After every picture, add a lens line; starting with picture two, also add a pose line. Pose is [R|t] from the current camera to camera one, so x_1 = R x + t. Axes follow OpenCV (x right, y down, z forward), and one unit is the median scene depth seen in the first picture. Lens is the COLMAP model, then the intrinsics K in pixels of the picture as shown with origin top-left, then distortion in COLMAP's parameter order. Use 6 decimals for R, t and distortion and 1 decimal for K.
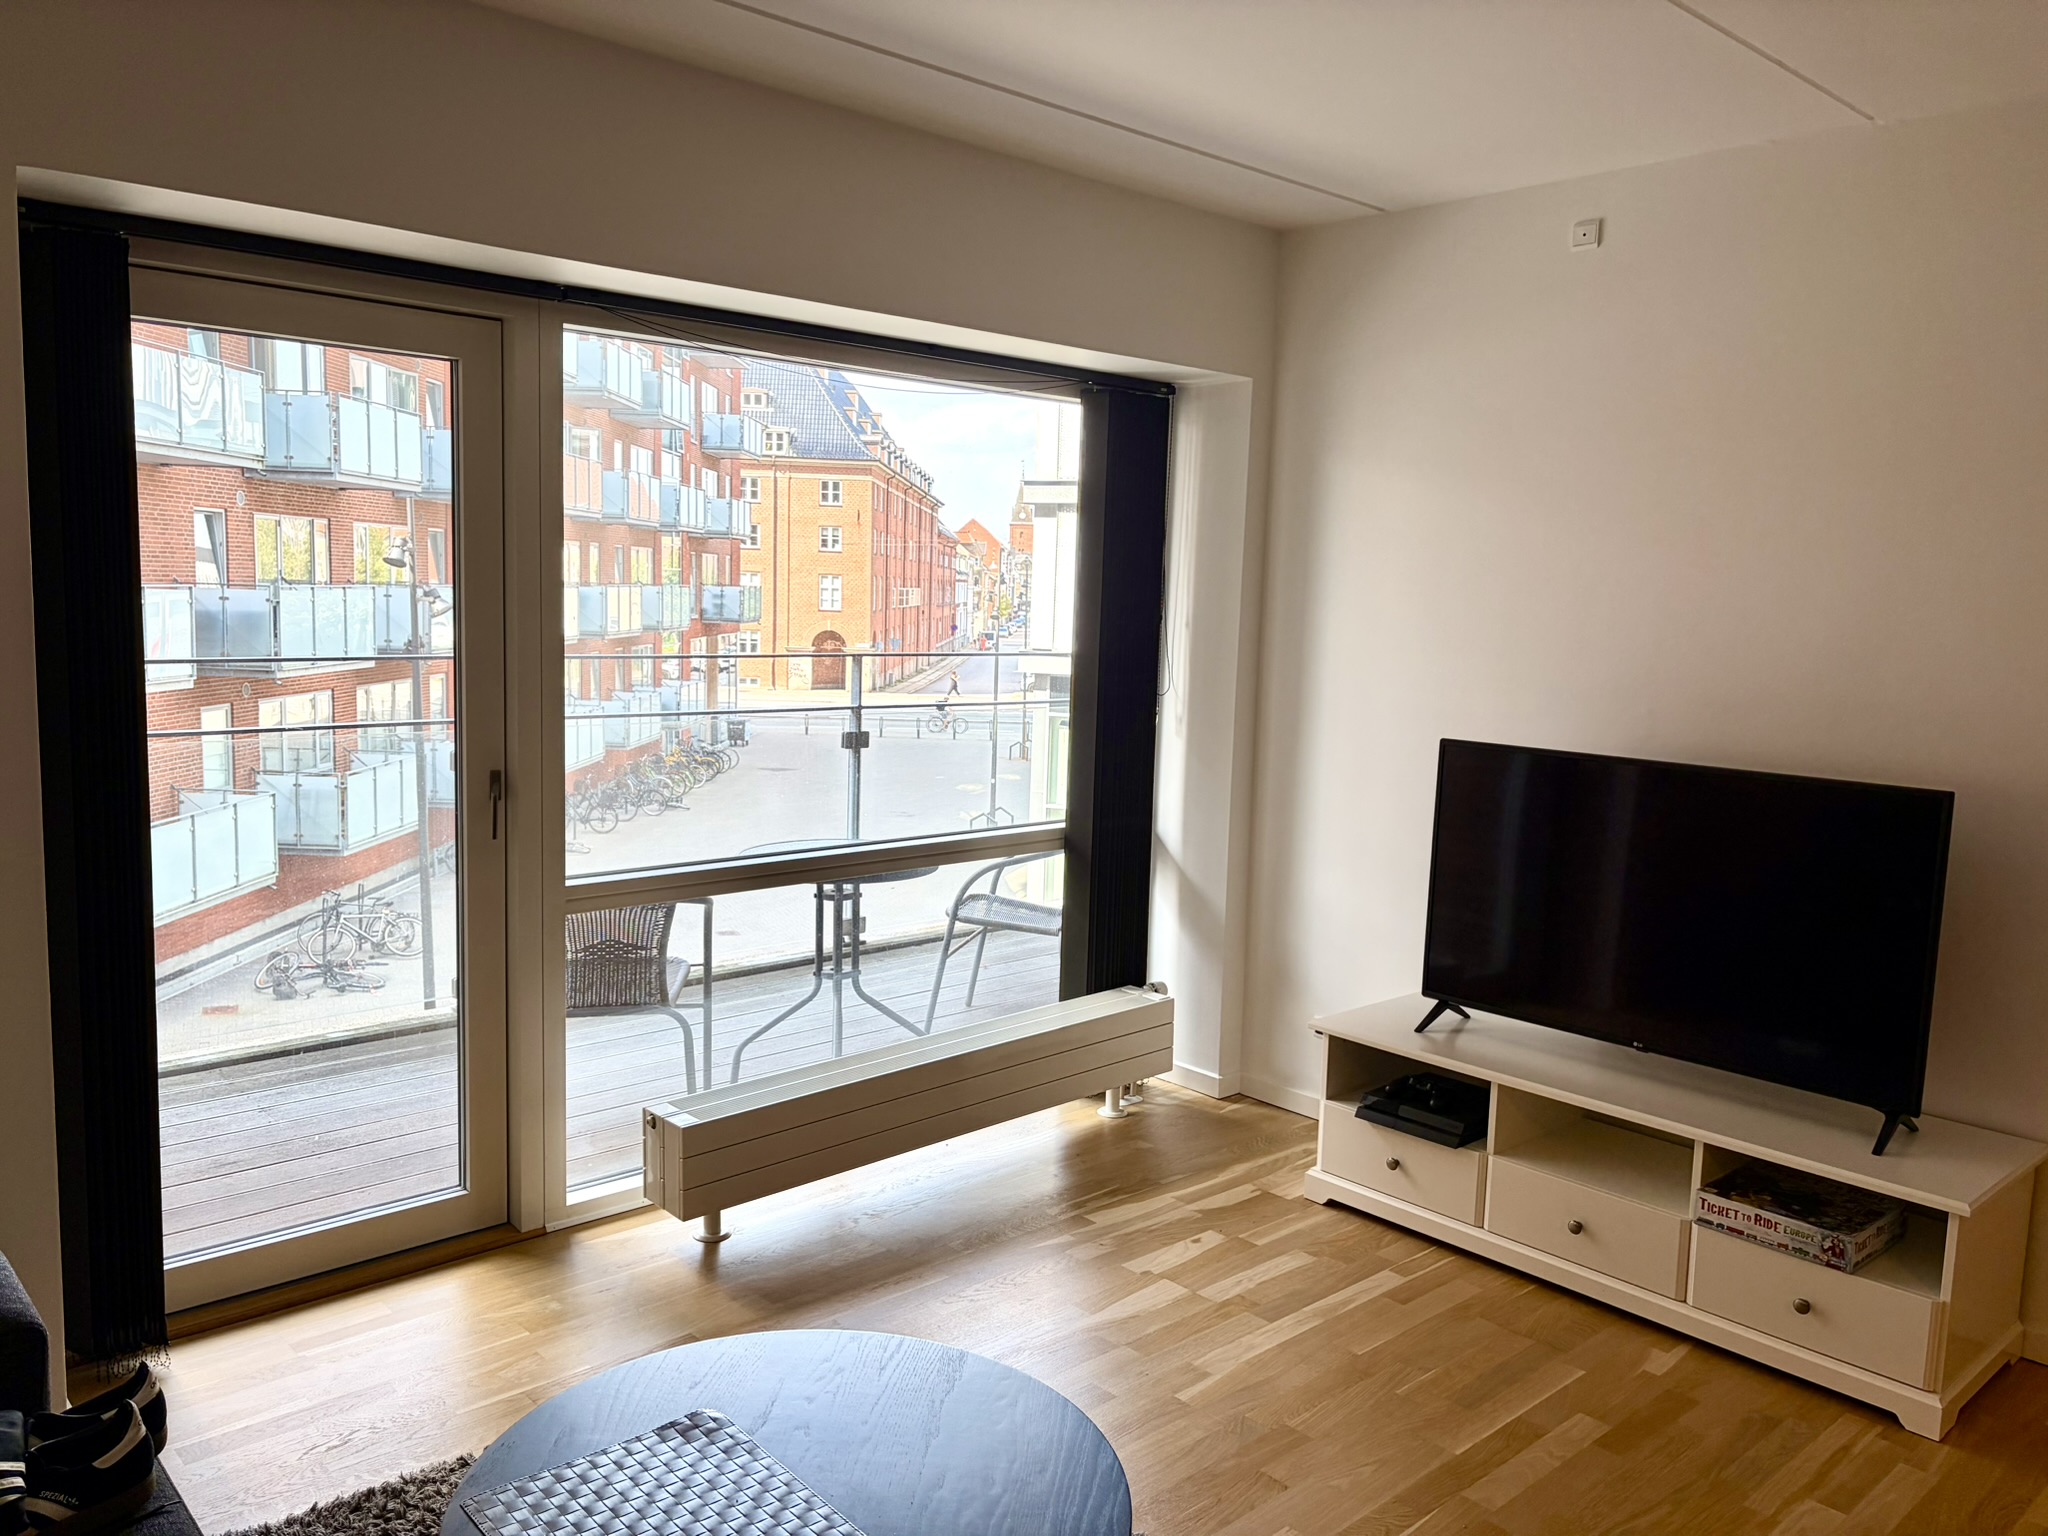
lens RADIAL K [[1540.8, 0, 1027.9], [0, 1540.8, 756.8], [0, 0, 1]] dist [0.053421, -0.057356]
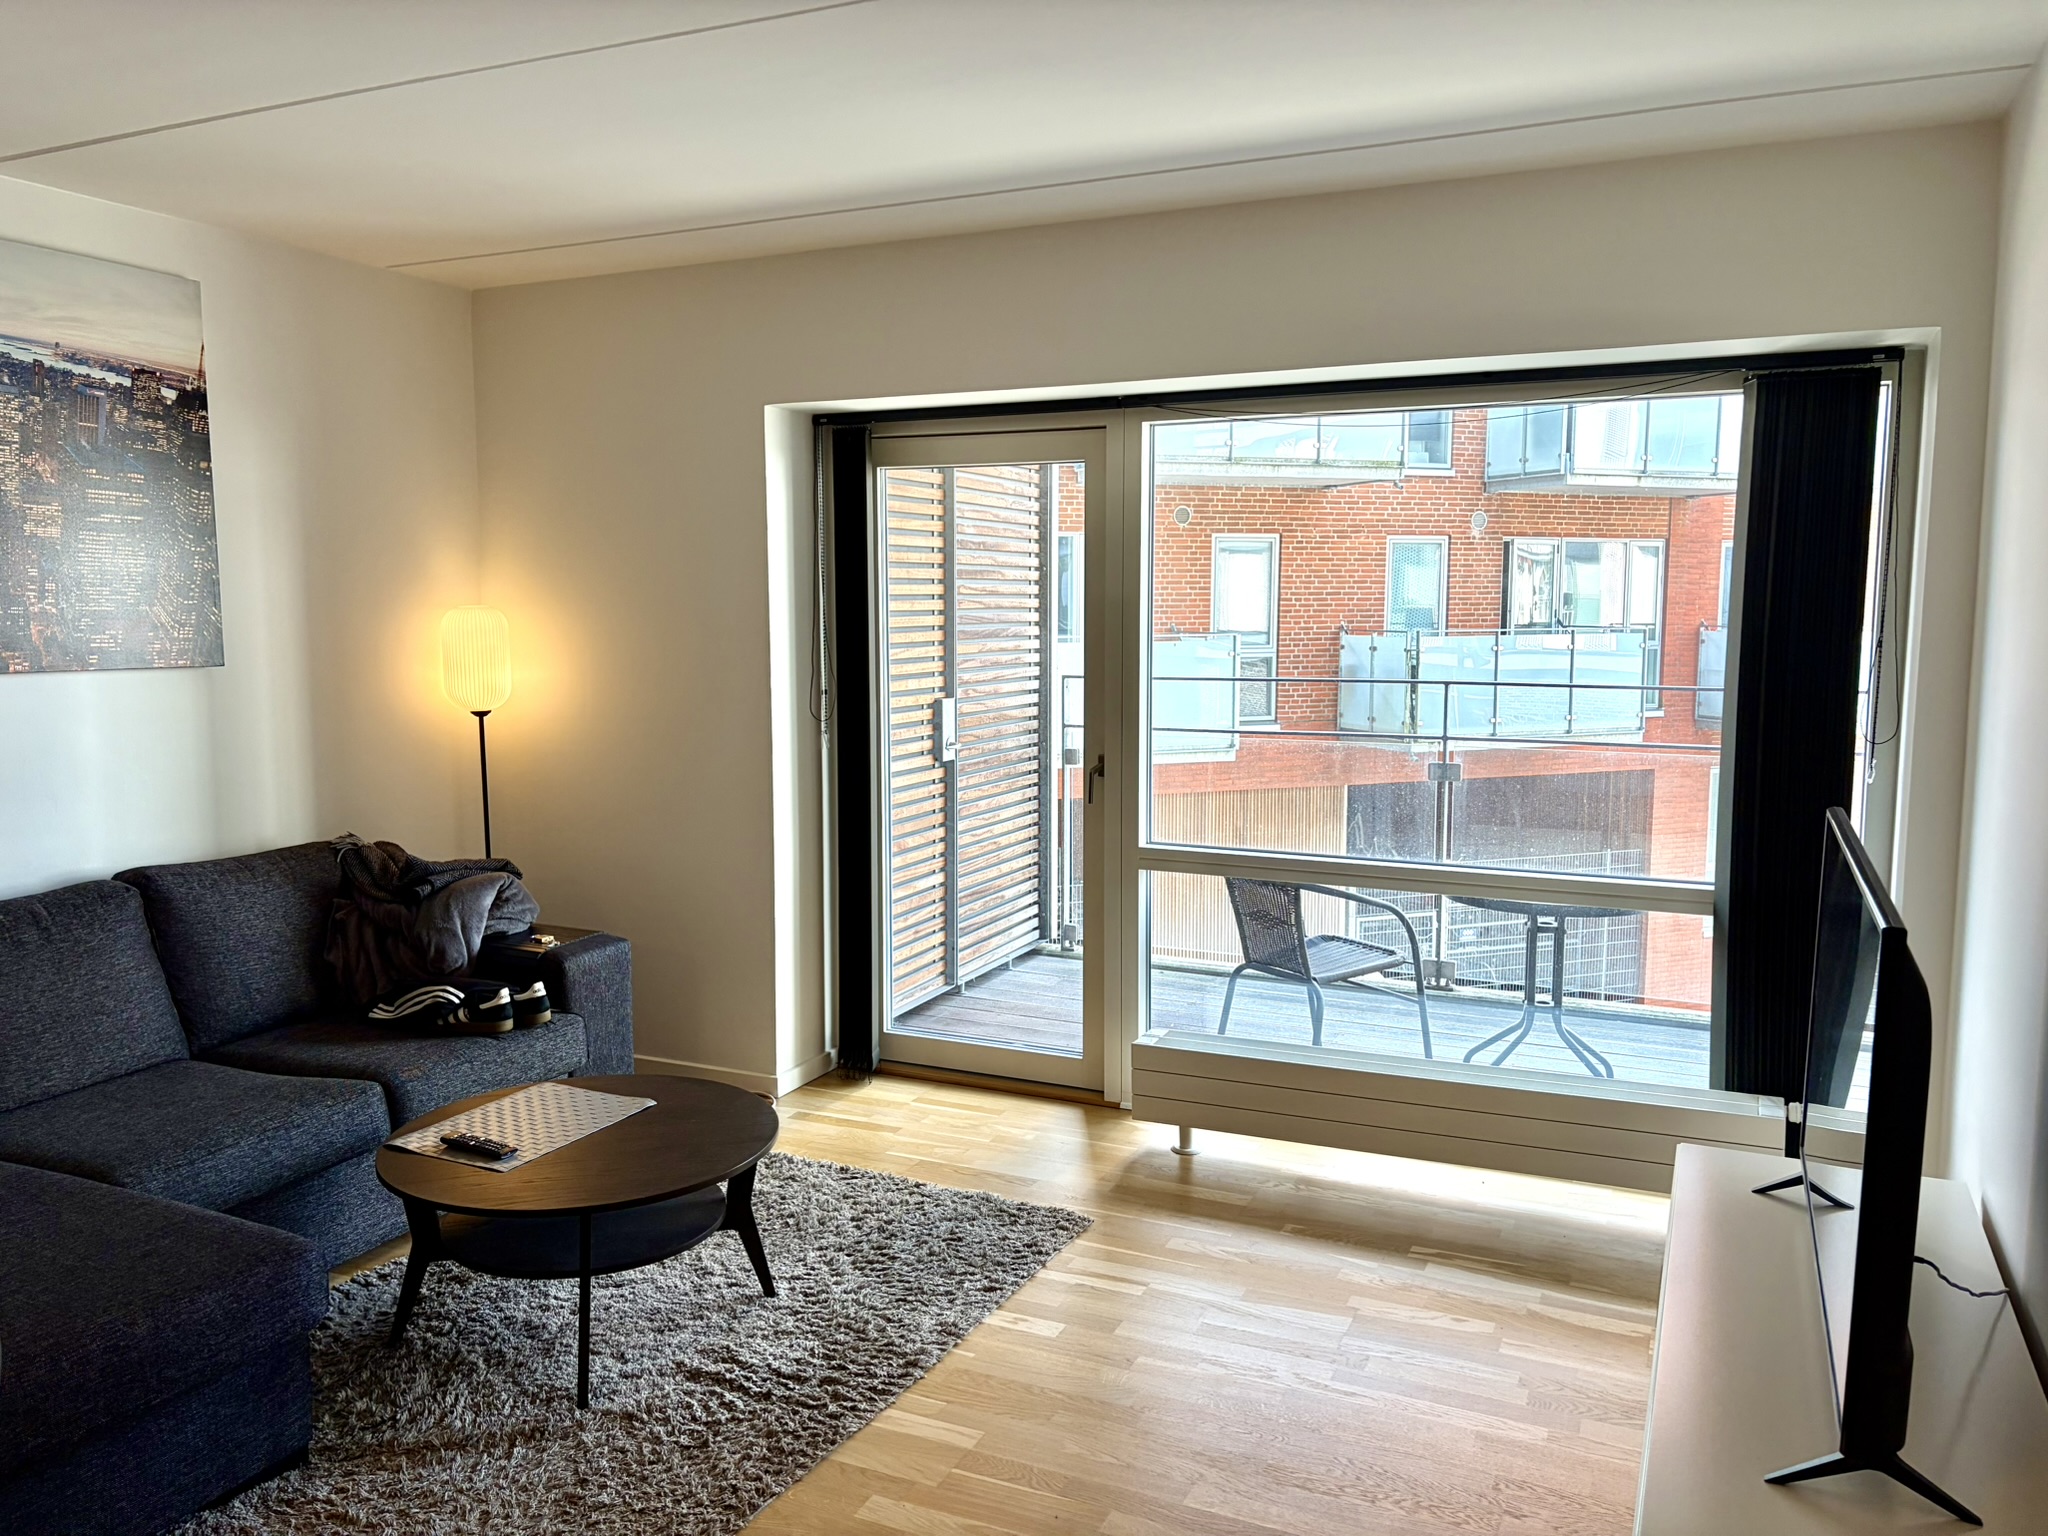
lens RADIAL K [[1540.8, 0, 1032.0], [0, 1540.8, 764.3], [0, 0, 1]] dist [0.053421, -0.057356]
pose [[0.381101, 0.070456, -0.921845, 0.567027], [-0.094273, 0.994856, 0.037062, -0.017000], [0.919714, 0.072780, 0.385783, 0.264173]]
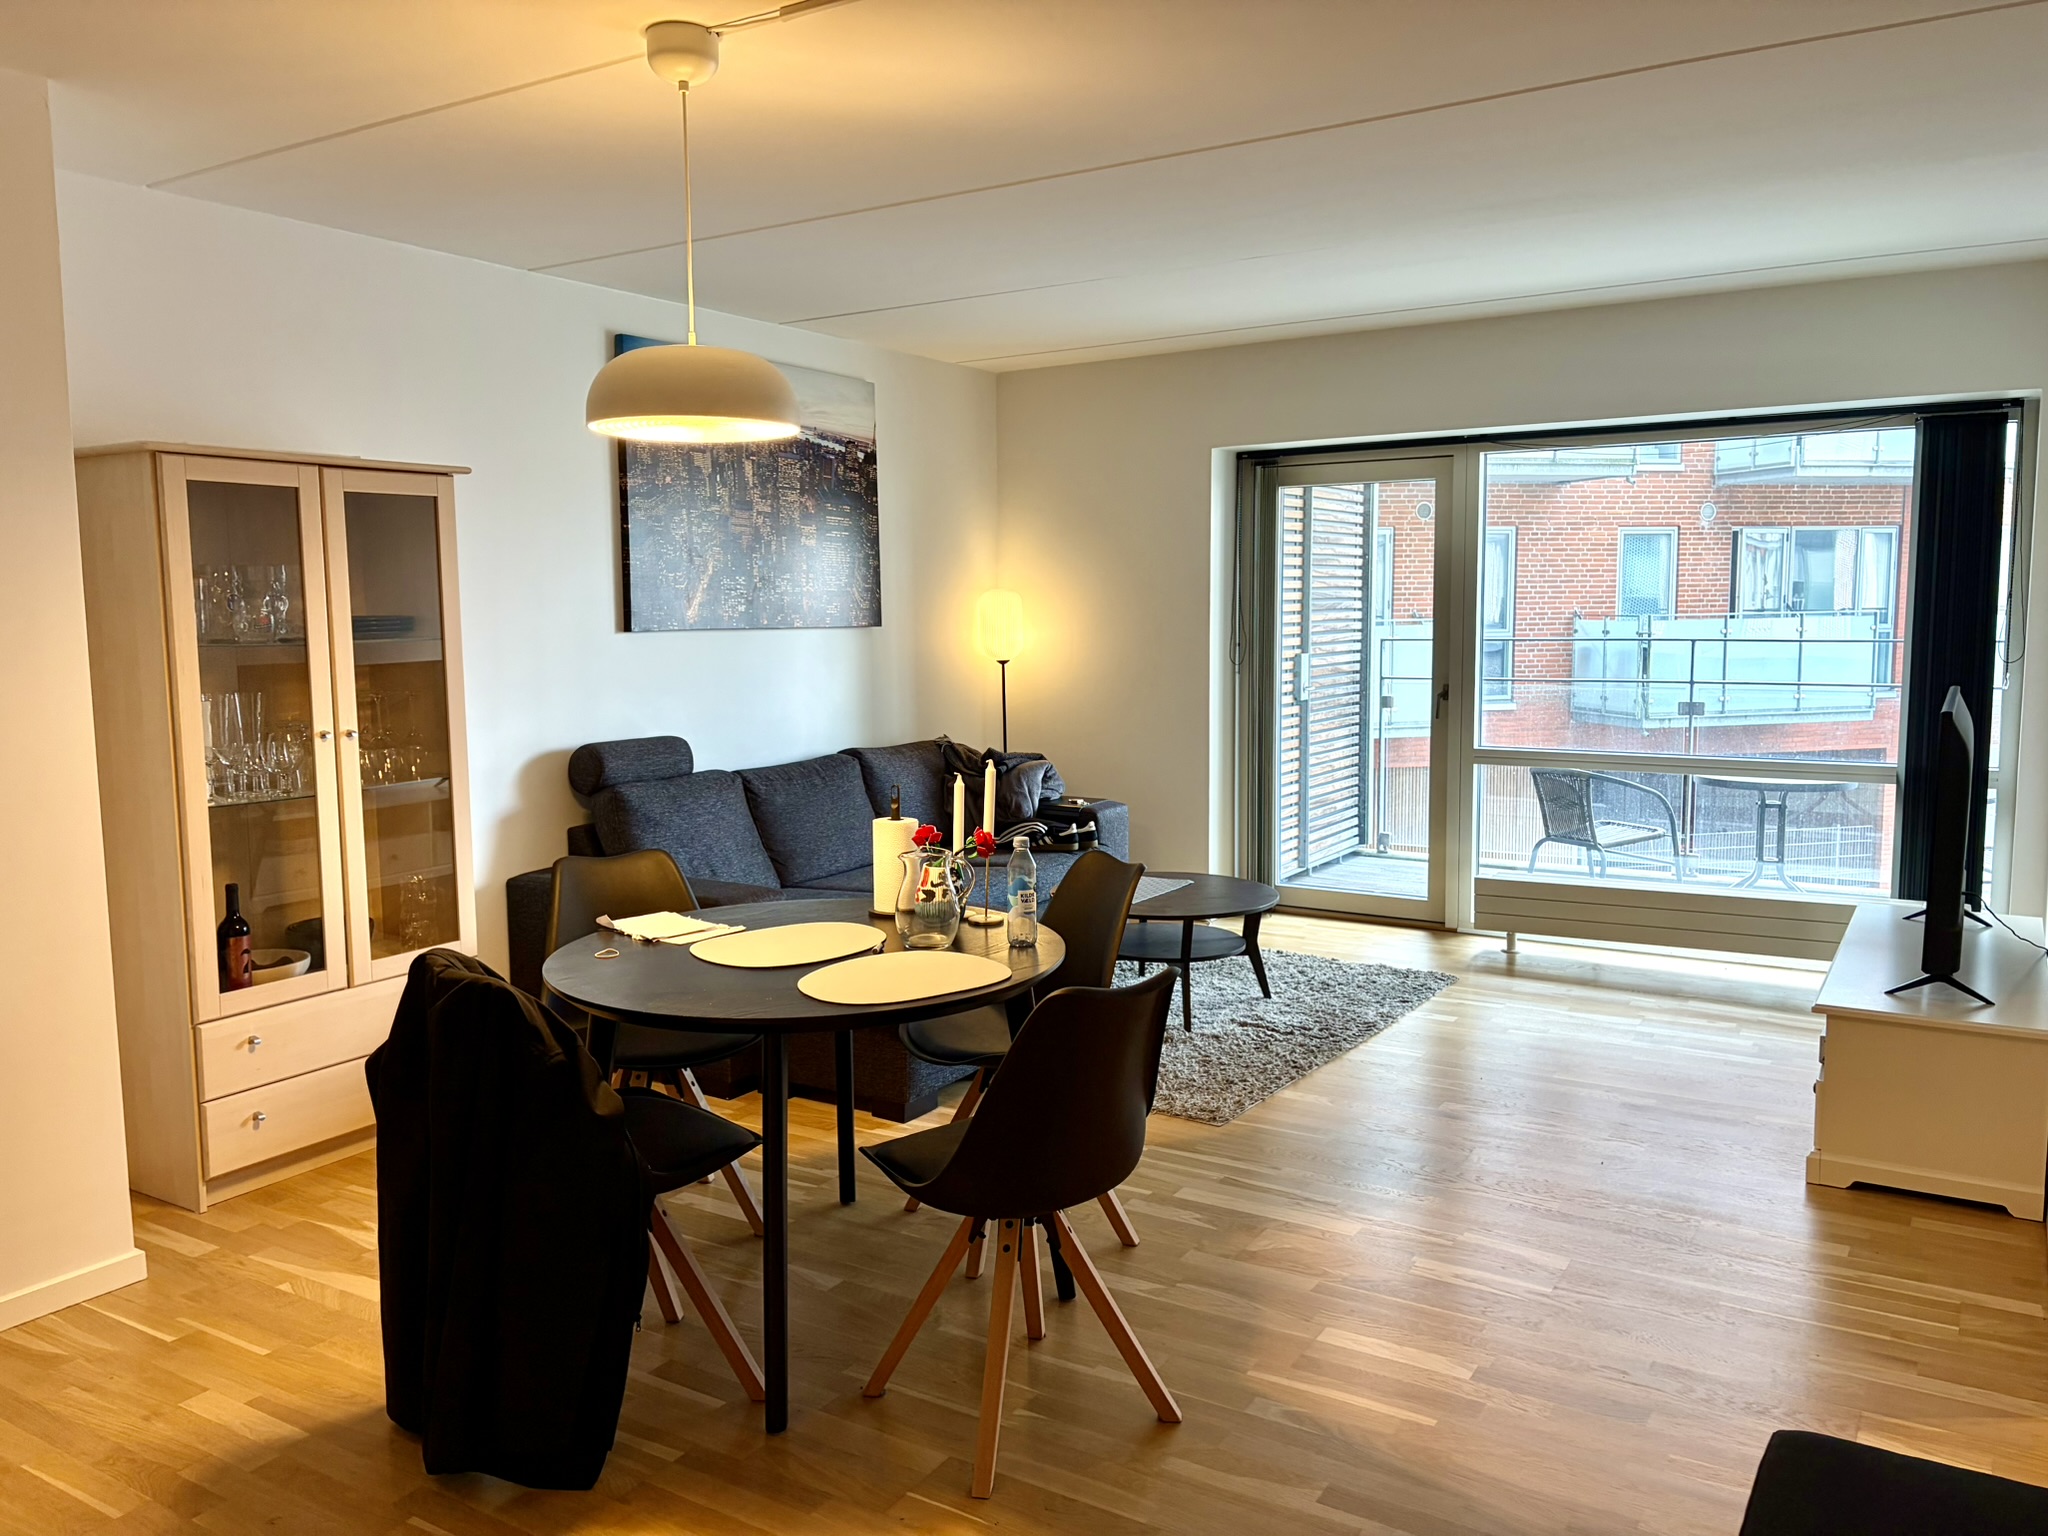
lens RADIAL K [[1540.8, 0, 1011.4], [0, 1540.8, 760.6], [0, 0, 1]] dist [0.053421, -0.057356]
pose [[0.252442, 0.069366, -0.965123, 0.903531], [-0.092068, 0.994624, 0.047404, 0.040251], [0.963222, 0.076890, 0.257471, -0.018859]]
